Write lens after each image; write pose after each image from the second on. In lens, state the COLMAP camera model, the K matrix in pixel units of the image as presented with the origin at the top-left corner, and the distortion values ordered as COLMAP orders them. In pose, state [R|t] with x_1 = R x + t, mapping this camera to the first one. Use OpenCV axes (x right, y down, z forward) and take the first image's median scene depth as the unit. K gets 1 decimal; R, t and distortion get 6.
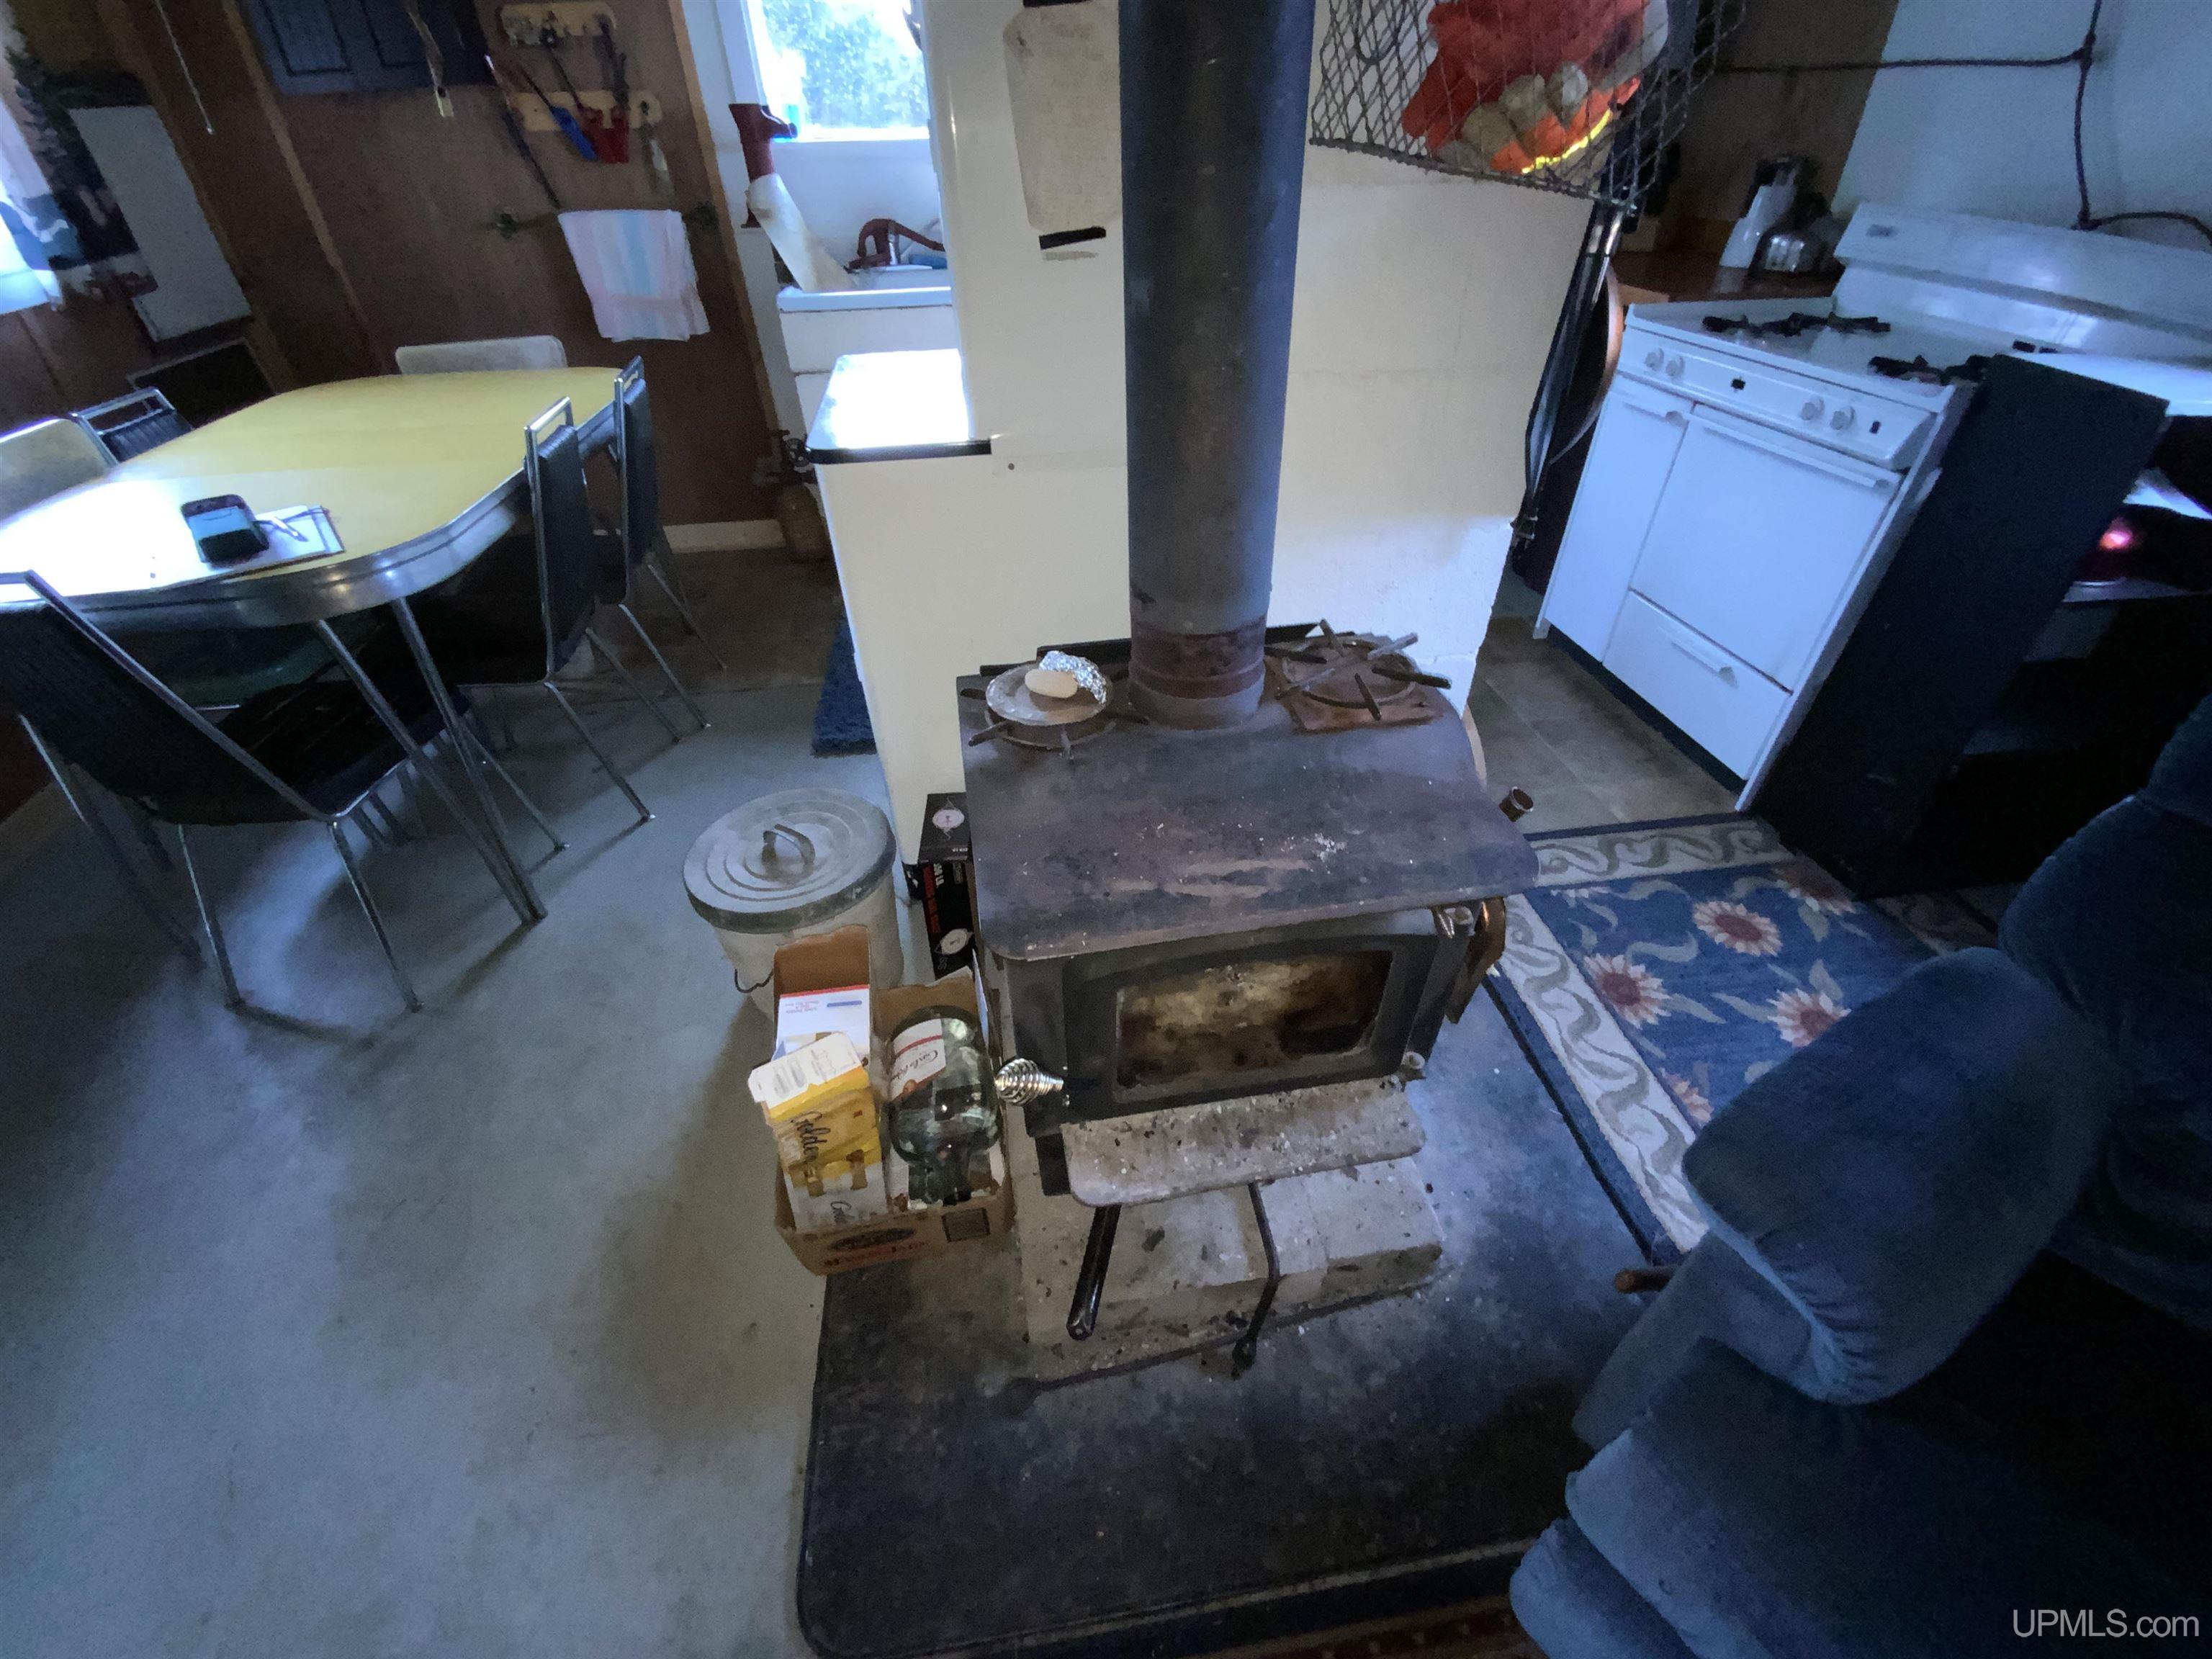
lens RADIAL K [[880.1, 0, 1102.2], [0, 880.1, 826.0], [0, 0, 1]] dist [0.011383, -0.014400]
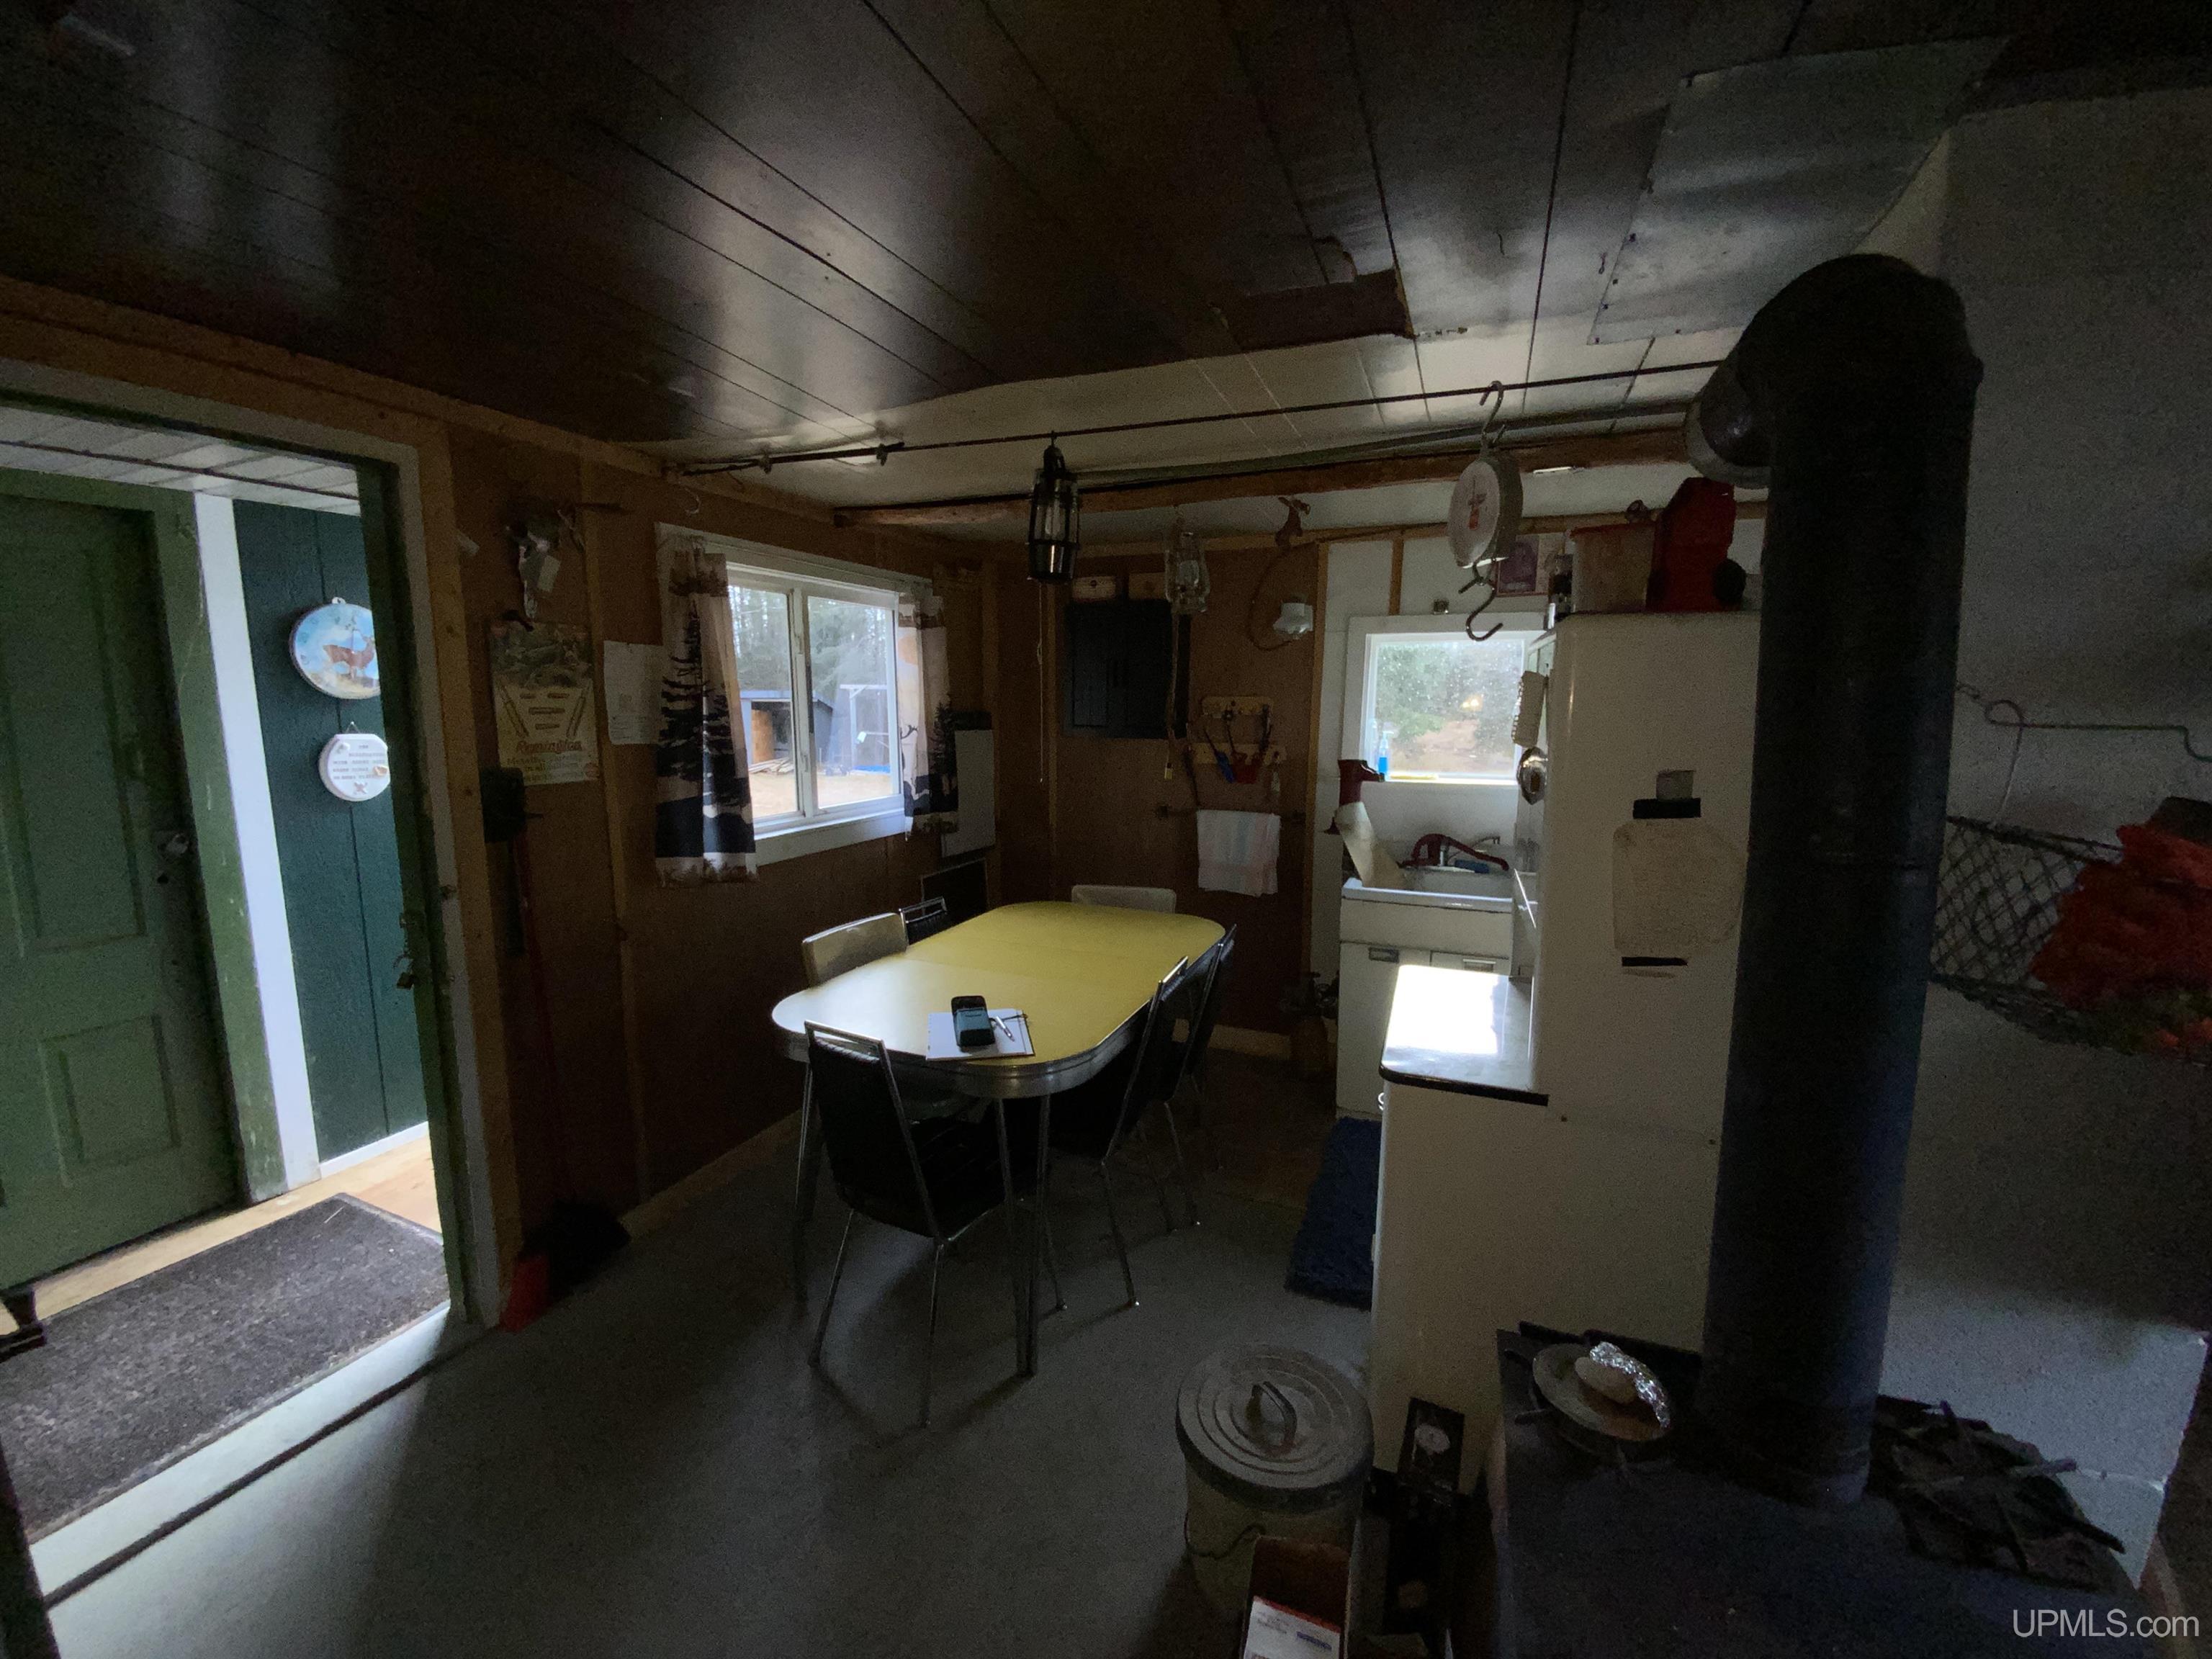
lens RADIAL K [[880.1, 0, 1102.2], [0, 880.1, 826.0], [0, 0, 1]] dist [0.011383, -0.014400]
pose [[0.862441, 0.090719, -0.497962, -0.057844], [-0.328261, 0.849107, -0.413838, -0.049784], [0.385280, 0.520372, 0.762084, -0.174585]]
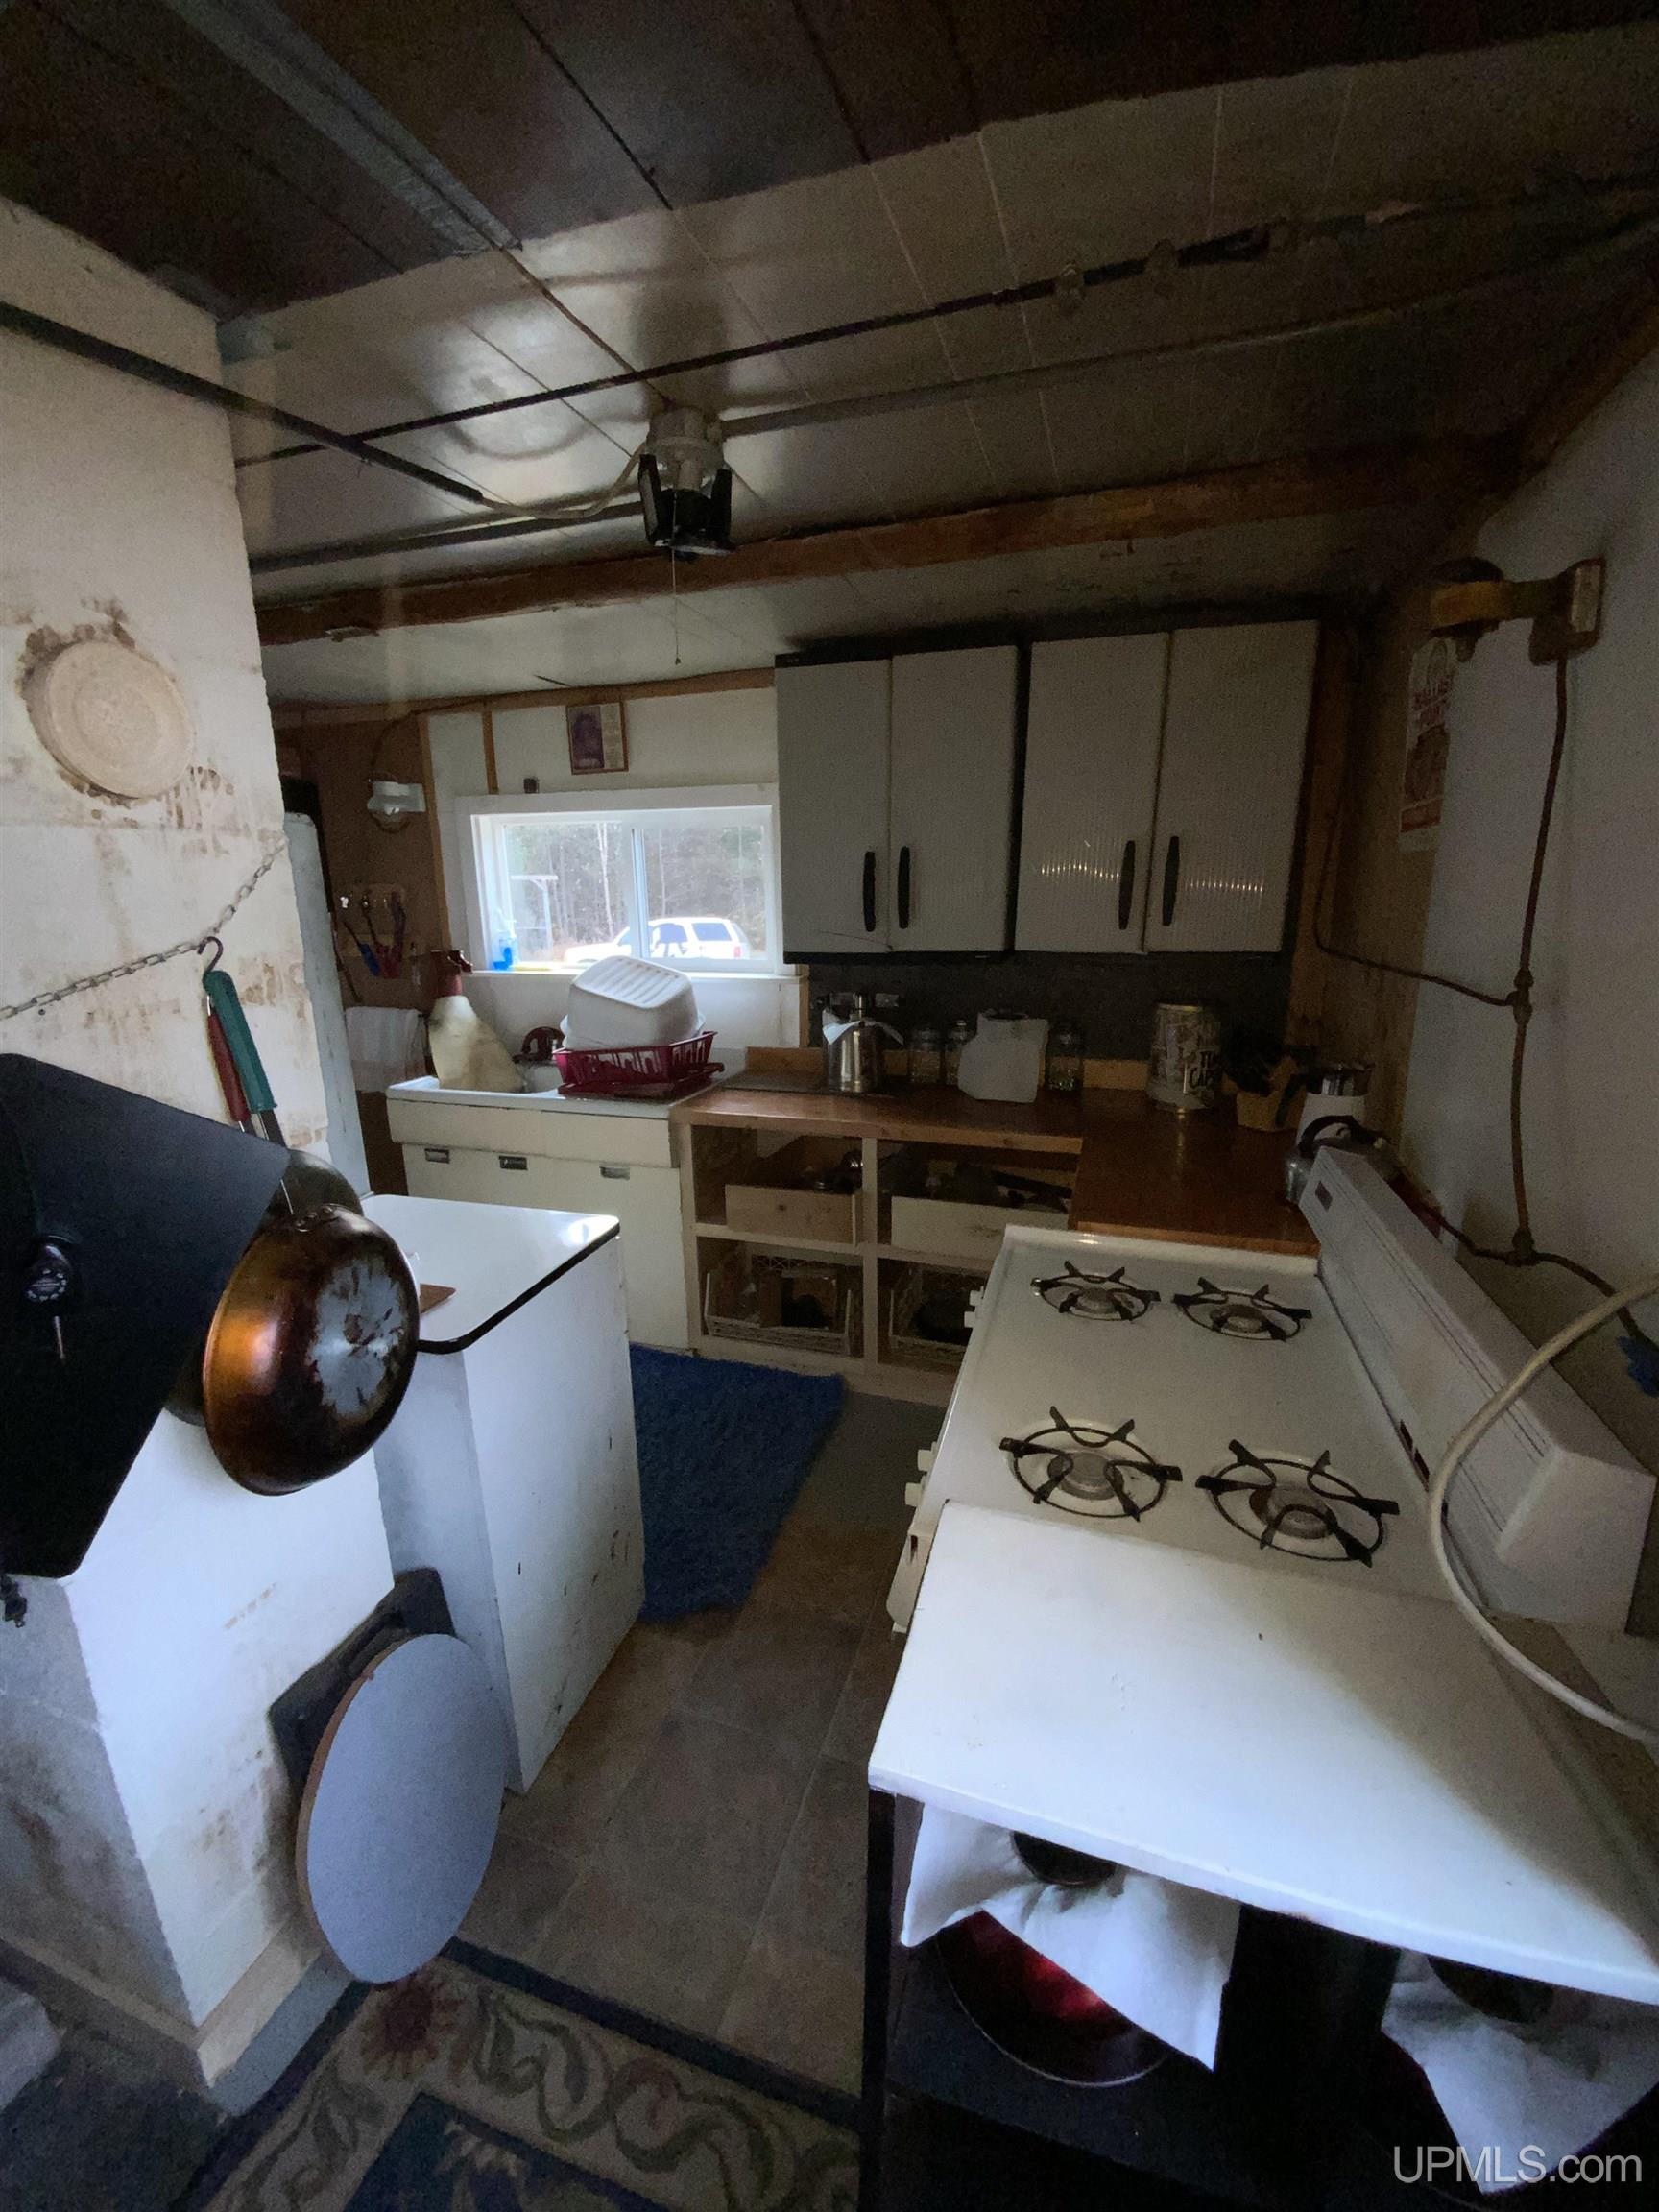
lens RADIAL K [[900.1, 0, 824.7], [0, 900.1, 1092.9], [0, 0, 1]] dist [-0.032225, -0.000403]
pose [[0.902884, 0.108181, -0.416049, 0.834250], [-0.277922, 0.885252, -0.372946, -0.379263], [0.327962, 0.452356, 0.829346, 0.239457]]
